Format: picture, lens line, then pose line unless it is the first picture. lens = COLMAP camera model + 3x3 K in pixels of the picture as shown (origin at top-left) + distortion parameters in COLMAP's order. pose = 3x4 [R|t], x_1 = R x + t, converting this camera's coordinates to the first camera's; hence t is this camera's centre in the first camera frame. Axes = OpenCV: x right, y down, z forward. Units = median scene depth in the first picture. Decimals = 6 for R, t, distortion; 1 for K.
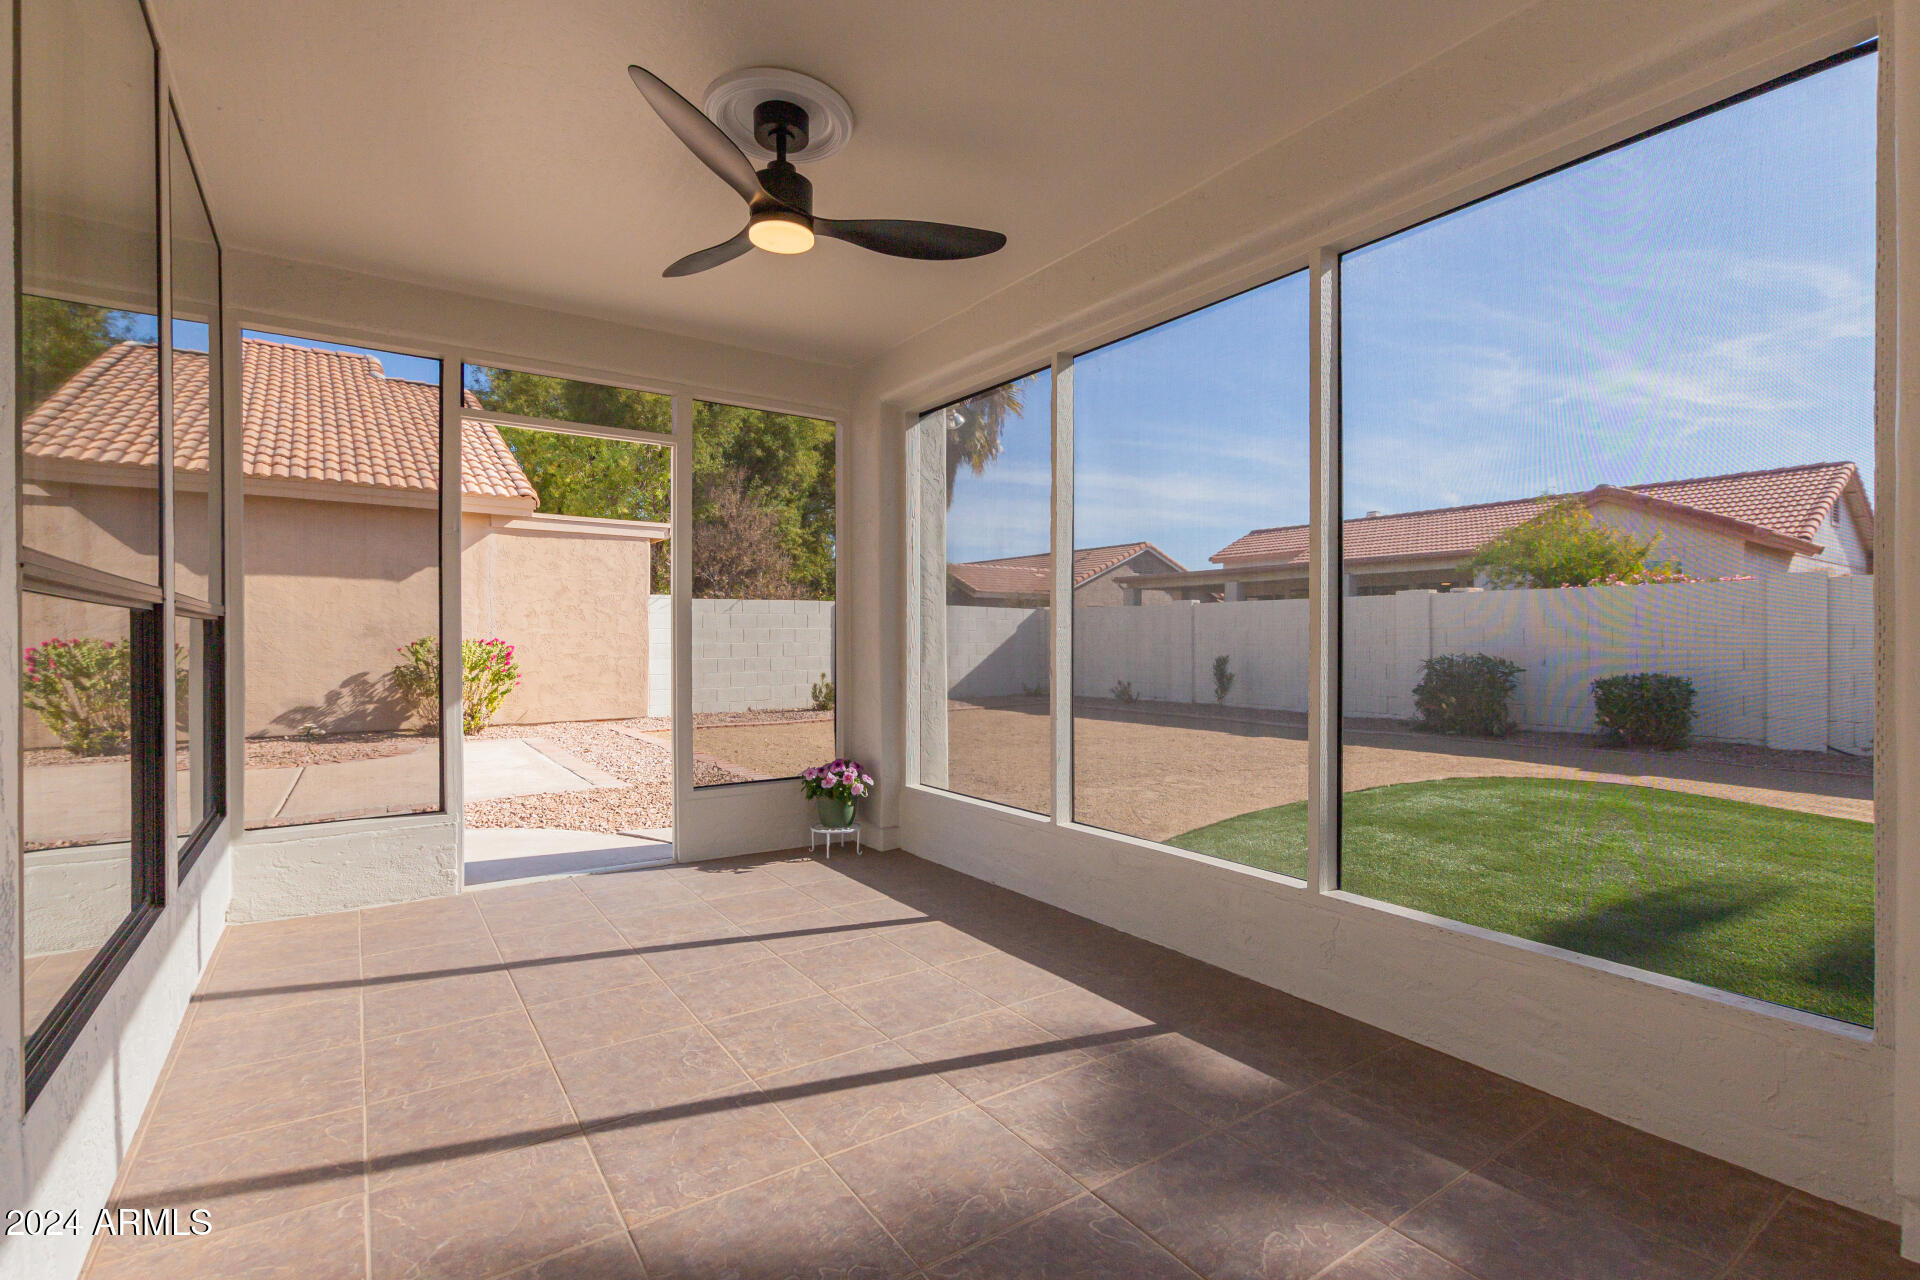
lens RADIAL K [[872.1, 0, 960.5], [0, 872.1, 651.1], [0, 0, 1]] dist [0.002388, 0.000167]
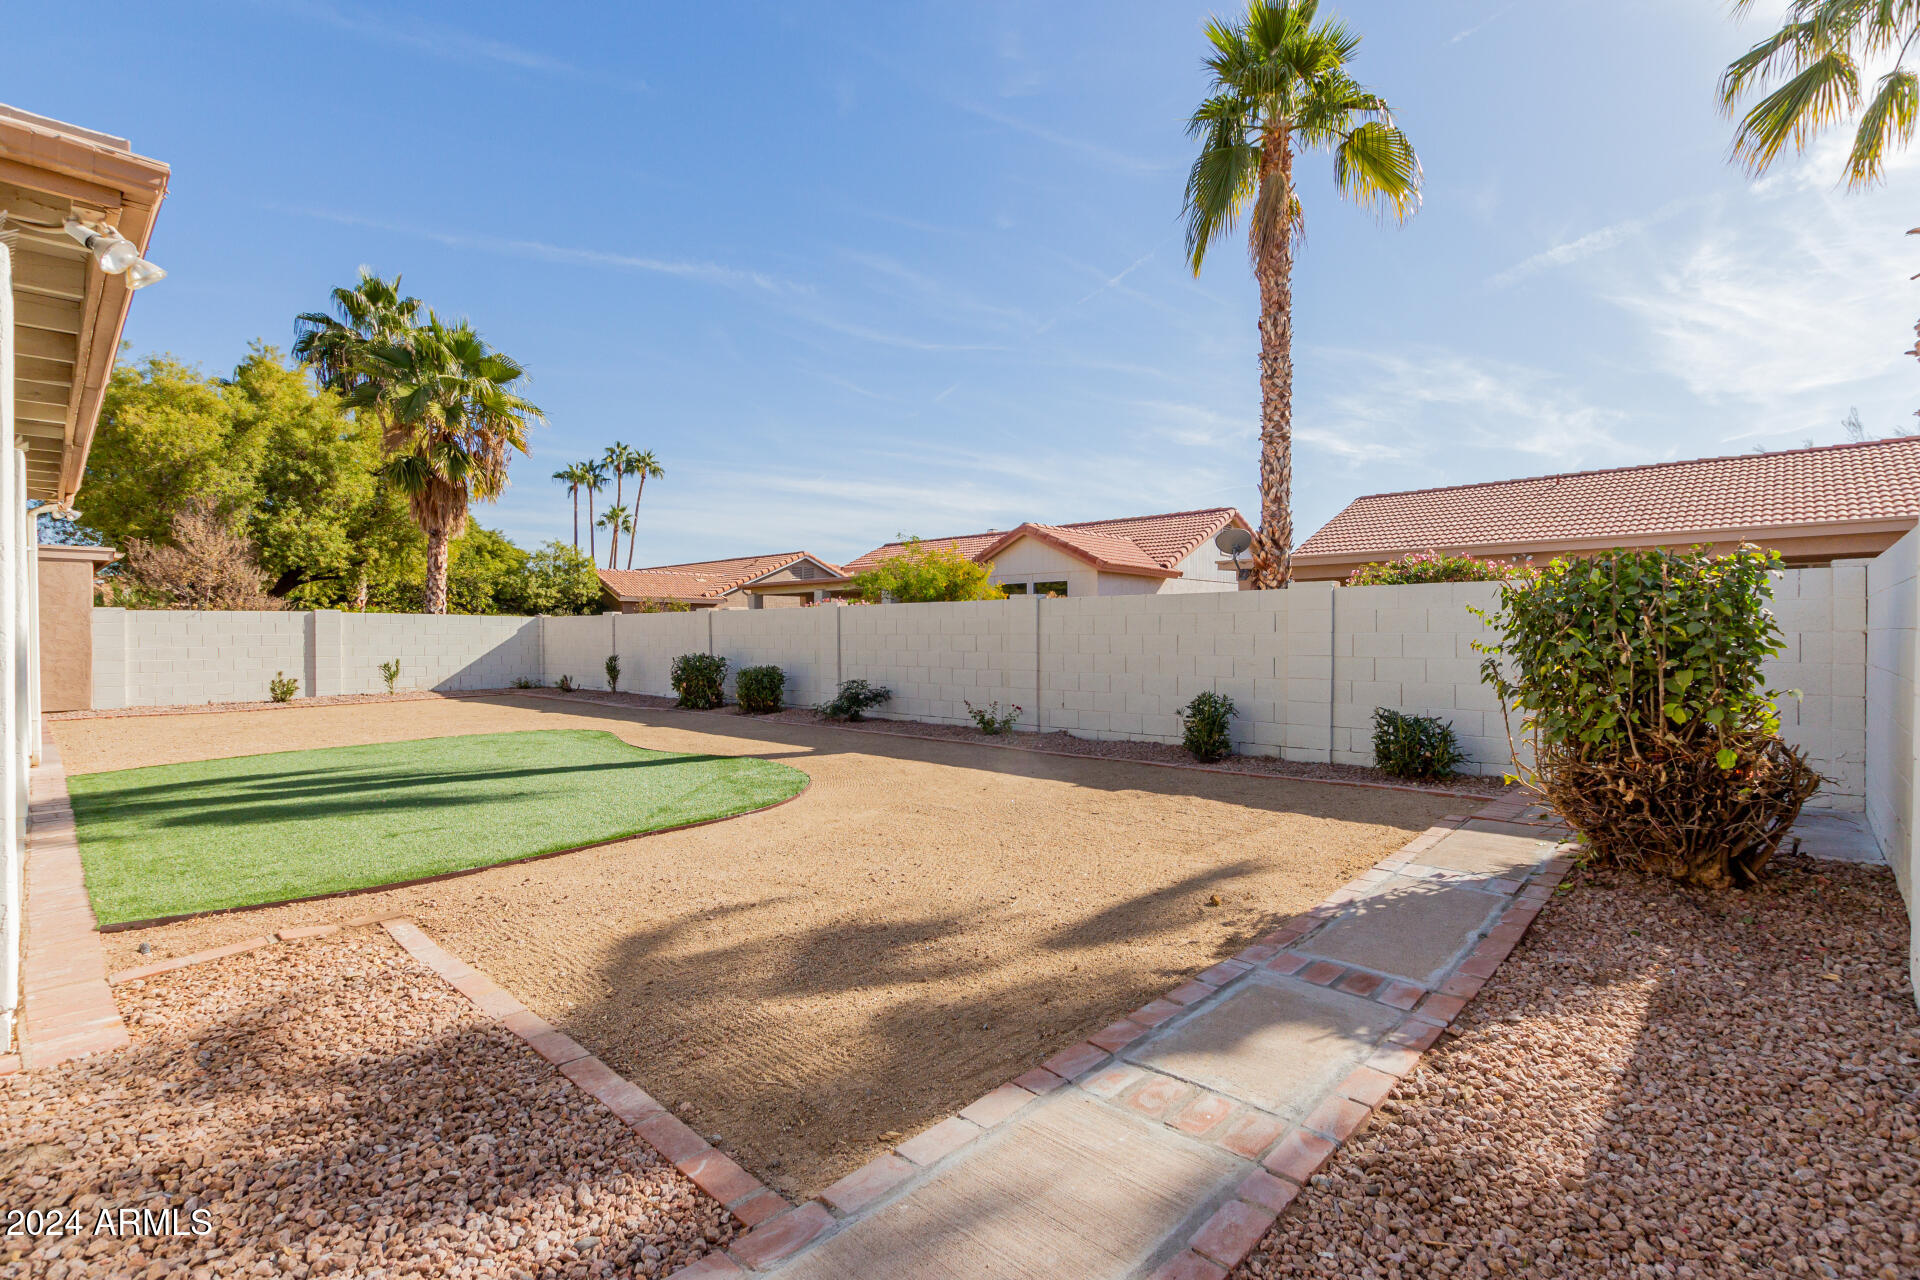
lens RADIAL K [[872.1, 0, 960.3], [0, 872.1, 639.9], [0, 0, 1]] dist [0.002388, 0.000167]
pose [[0.978740, -0.002656, 0.205088, 0.575179], [0.004017, 0.999973, -0.006219, -0.007857], [-0.205066, 0.006911, 0.978724, -0.430186]]
